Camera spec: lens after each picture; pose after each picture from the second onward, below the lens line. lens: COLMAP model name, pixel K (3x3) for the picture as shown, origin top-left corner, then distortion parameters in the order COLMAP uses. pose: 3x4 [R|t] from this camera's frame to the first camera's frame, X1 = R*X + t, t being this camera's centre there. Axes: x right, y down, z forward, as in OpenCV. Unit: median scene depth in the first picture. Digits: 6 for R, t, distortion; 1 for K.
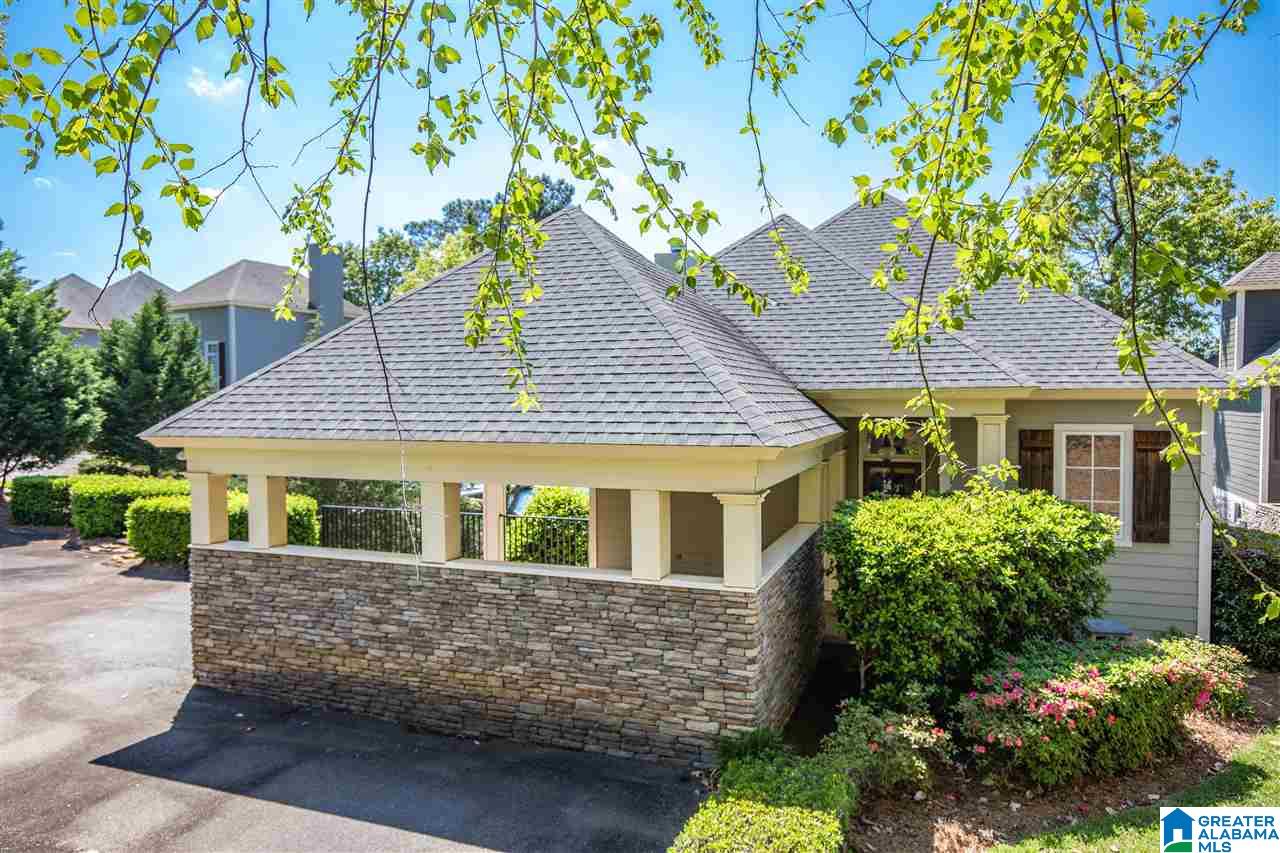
lens RADIAL K [[832.4, 0, 640.5], [0, 832.4, 423.1], [0, 0, 1]] dist [0.000559, 0.001441]
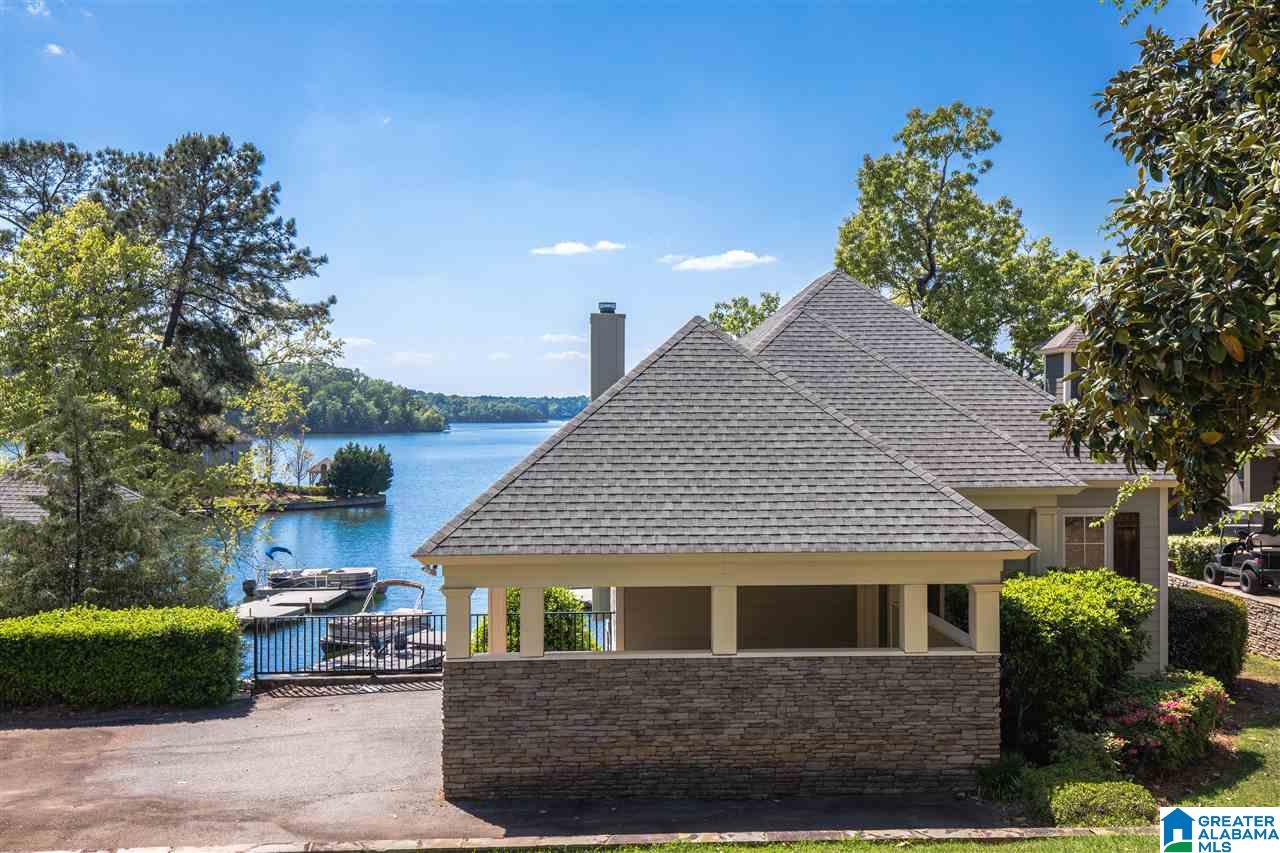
lens RADIAL K [[1247.5, 0, 641.0], [0, 1247.5, 425.0], [0, 0, 1]] dist [0.052698, 0.000000]
pose [[0.916710, -0.003534, 0.399537, -1.087546], [0.012570, 0.999721, -0.019997, -0.126348], [-0.399355, 0.023354, 0.916499, -0.596968]]
